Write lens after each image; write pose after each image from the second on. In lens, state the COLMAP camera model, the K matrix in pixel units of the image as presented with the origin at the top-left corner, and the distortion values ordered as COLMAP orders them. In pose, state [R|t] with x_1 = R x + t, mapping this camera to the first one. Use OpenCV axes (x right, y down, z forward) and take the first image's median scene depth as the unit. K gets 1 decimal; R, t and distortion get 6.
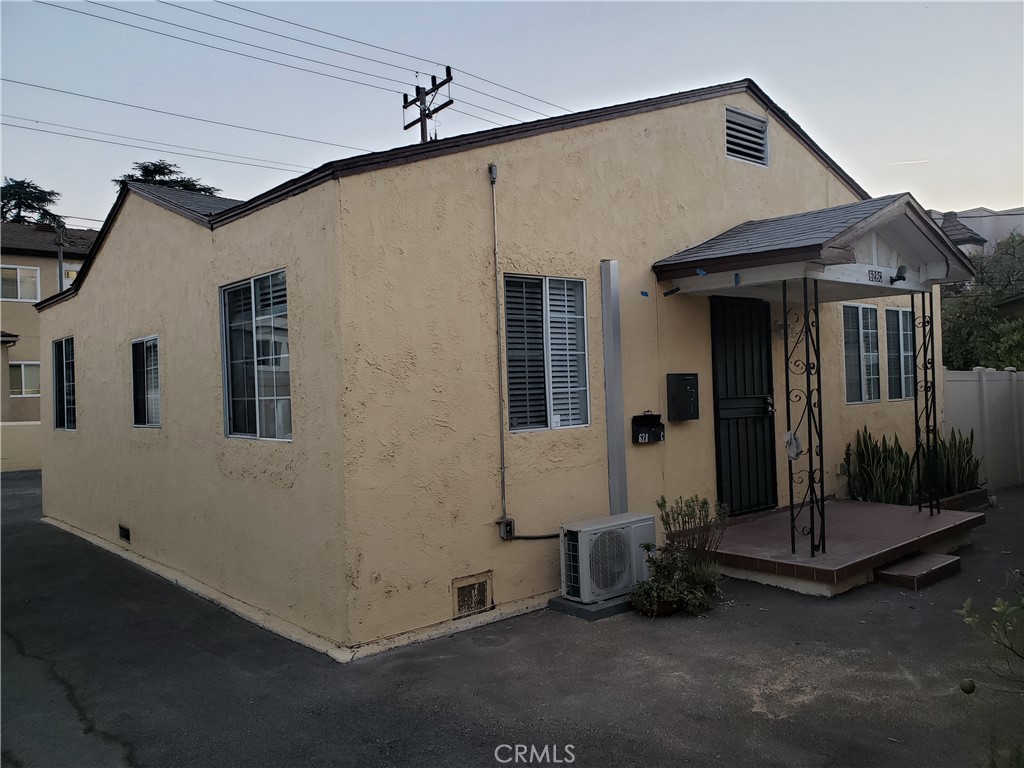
lens RADIAL K [[801.8, 0, 512.0], [0, 801.8, 384.0], [0, 0, 1]] dist [0.213818, -0.222264]
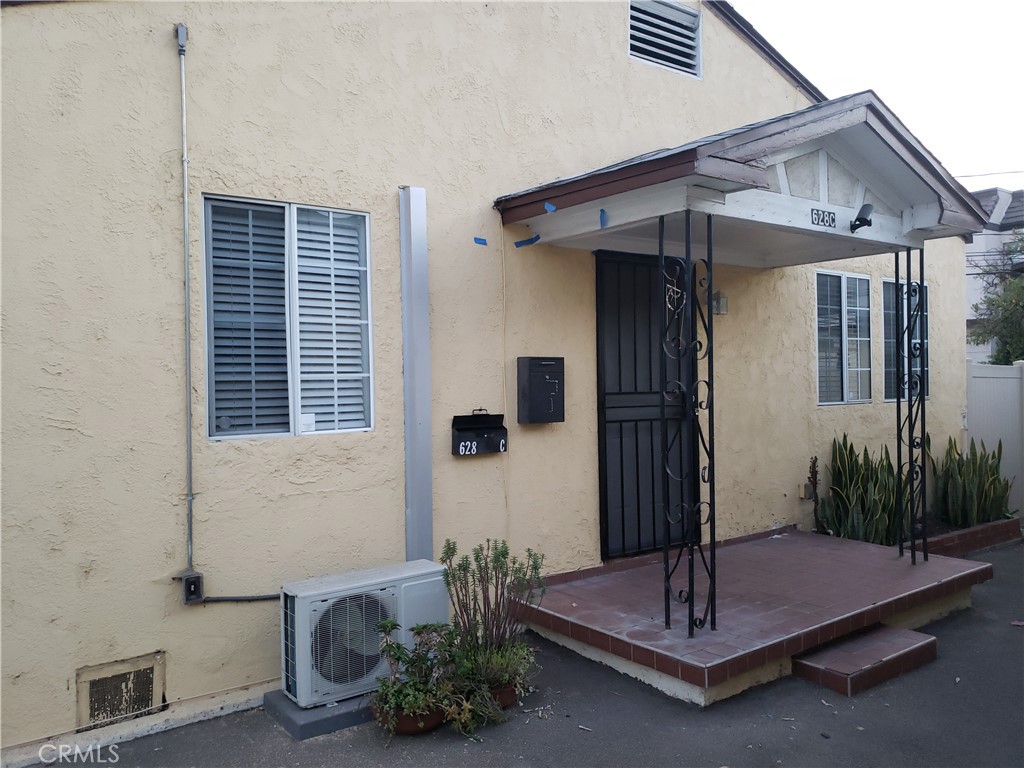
lens RADIAL K [[756.9, 0, 512.0], [0, 756.9, 384.0], [0, 0, 1]] dist [0.140286, -0.162548]
pose [[0.993494, 0.018708, -0.112337, 0.284029], [-0.017657, 0.999791, 0.010343, 0.004635], [0.112507, -0.008292, 0.993616, 0.372783]]
